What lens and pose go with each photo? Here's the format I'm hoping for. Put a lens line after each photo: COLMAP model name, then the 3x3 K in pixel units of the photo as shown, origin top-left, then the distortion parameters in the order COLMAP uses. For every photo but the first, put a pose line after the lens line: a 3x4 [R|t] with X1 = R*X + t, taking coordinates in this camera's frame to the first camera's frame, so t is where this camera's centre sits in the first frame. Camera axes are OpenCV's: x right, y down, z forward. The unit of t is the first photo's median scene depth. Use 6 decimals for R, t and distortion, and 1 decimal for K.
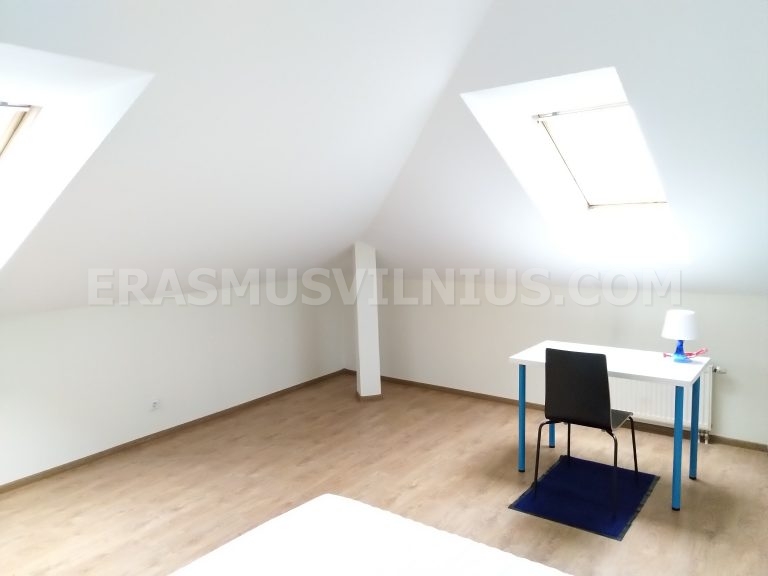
lens RADIAL K [[596.5, 0, 369.5], [0, 596.5, 288.7], [0, 0, 1]] dist [-0.000903, -0.003892]
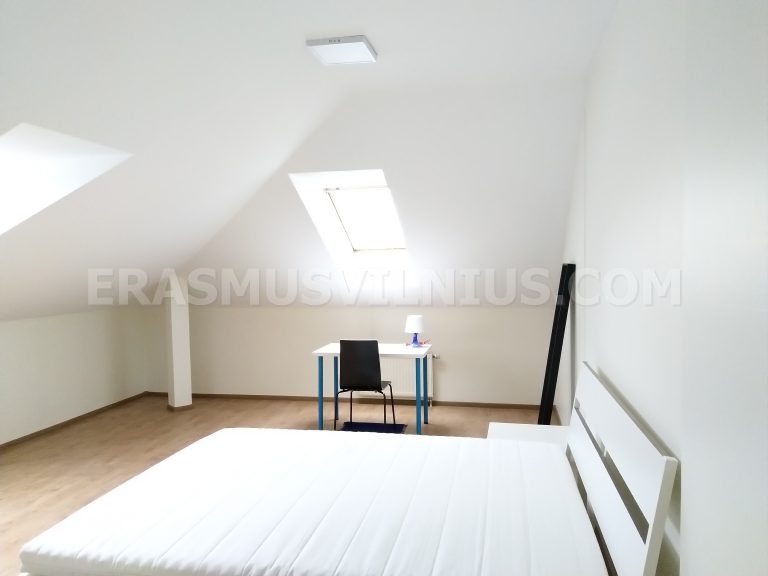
lens RADIAL K [[594.9, 0, 384.0], [0, 594.9, 288.0], [0, 0, 1]] dist [0.048650, -0.054546]
pose [[0.893672, -0.000893, 0.448719, -0.264054], [0.040595, 0.996058, -0.078867, 0.085374], [-0.446880, 0.088697, 0.890186, -0.385751]]
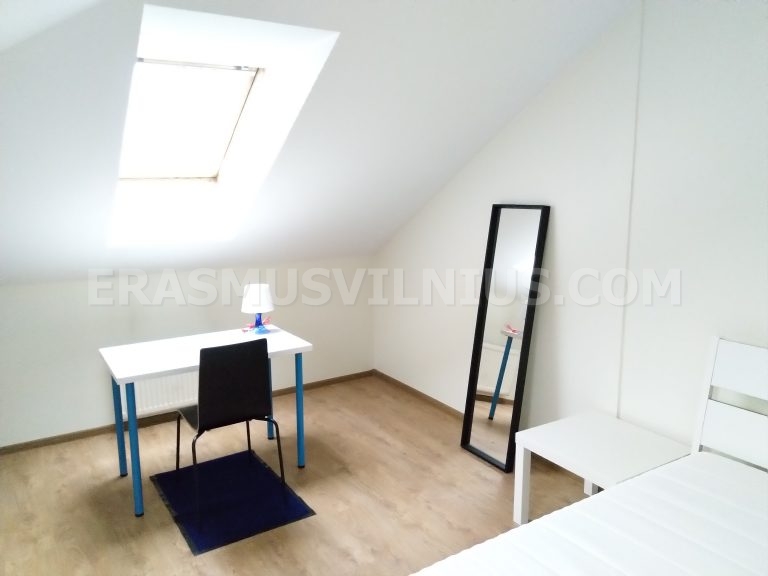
lens RADIAL K [[587.3, 0, 384.0], [0, 587.3, 288.0], [0, 0, 1]] dist [0.039917, -0.040150]
pose [[0.330490, -0.139730, 0.933409, -0.350537], [0.114125, 0.987640, 0.107441, -0.040310], [-0.936884, 0.071017, 0.342352, 0.437221]]
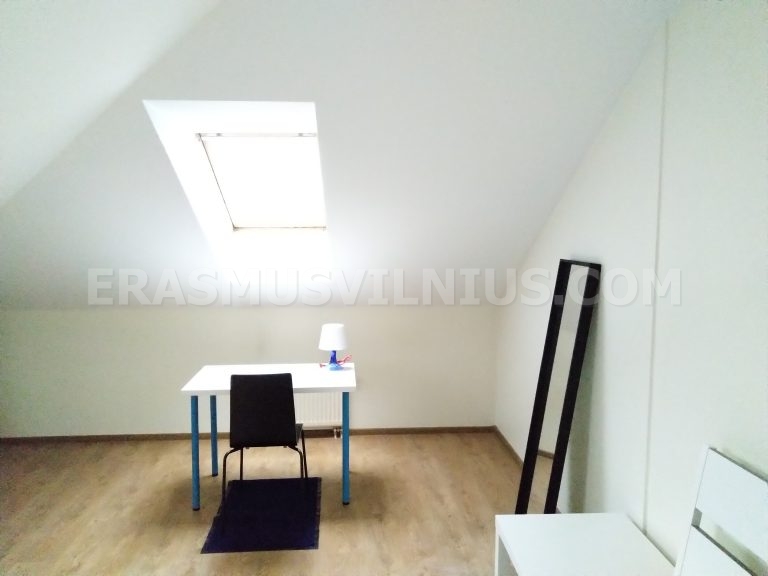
lens RADIAL K [[587.3, 0, 384.0], [0, 587.3, 288.0], [0, 0, 1]] dist [0.039917, -0.040150]
pose [[0.742461, -0.037801, 0.668822, -0.143968], [0.057918, 0.998290, -0.007873, -0.017500], [-0.667381, 0.044582, 0.743381, 0.105019]]
